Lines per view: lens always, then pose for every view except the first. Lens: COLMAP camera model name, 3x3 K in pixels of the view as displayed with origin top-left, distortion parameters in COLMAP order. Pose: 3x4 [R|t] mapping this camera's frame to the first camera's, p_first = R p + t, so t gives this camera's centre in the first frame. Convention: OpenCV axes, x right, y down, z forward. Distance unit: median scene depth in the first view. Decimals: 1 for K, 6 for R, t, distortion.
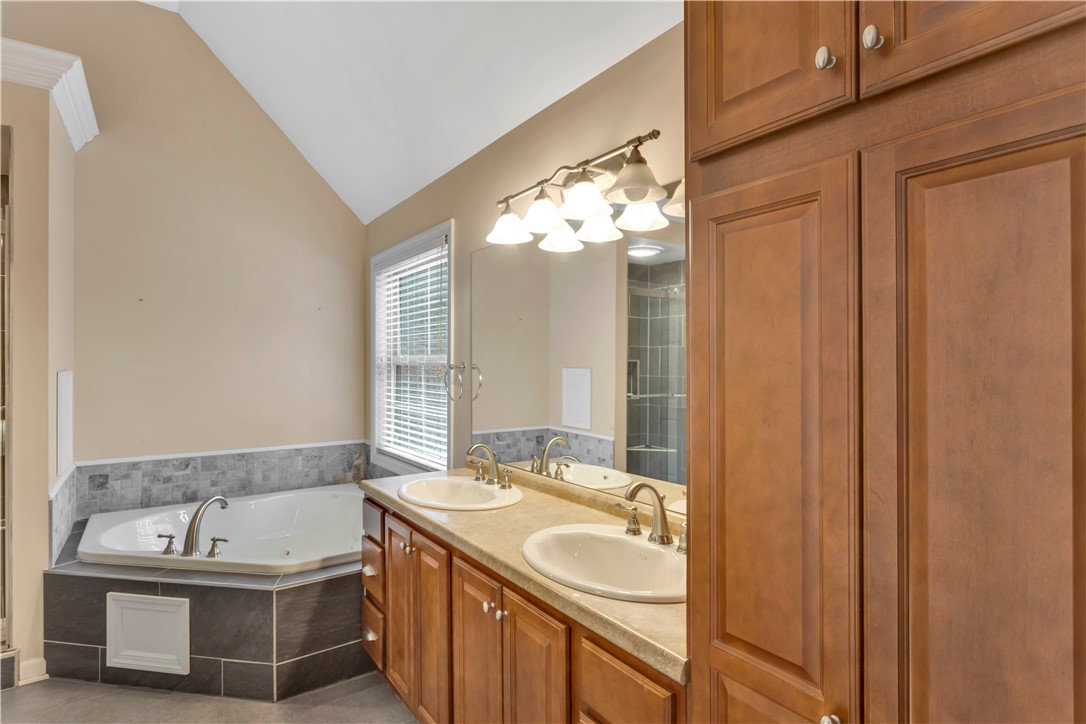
lens RADIAL K [[557.4, 0, 541.7], [0, 557.4, 360.6], [0, 0, 1]] dist [-0.003346, -0.000693]
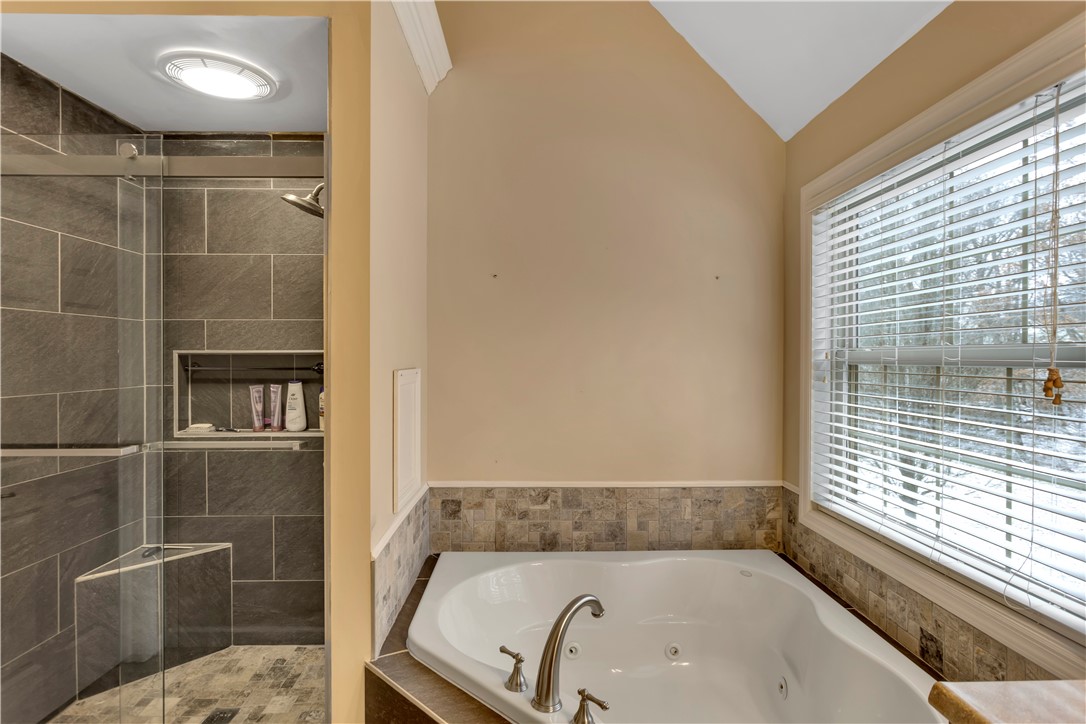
lens RADIAL K [[557.4, 0, 542.3], [0, 557.4, 360.0], [0, 0, 1]] dist [-0.003346, -0.000693]
pose [[0.834768, 0.007665, -0.550549, -0.234287], [-0.002338, 0.999943, 0.010377, -0.001849], [0.550597, -0.007375, 0.834738, 0.379623]]
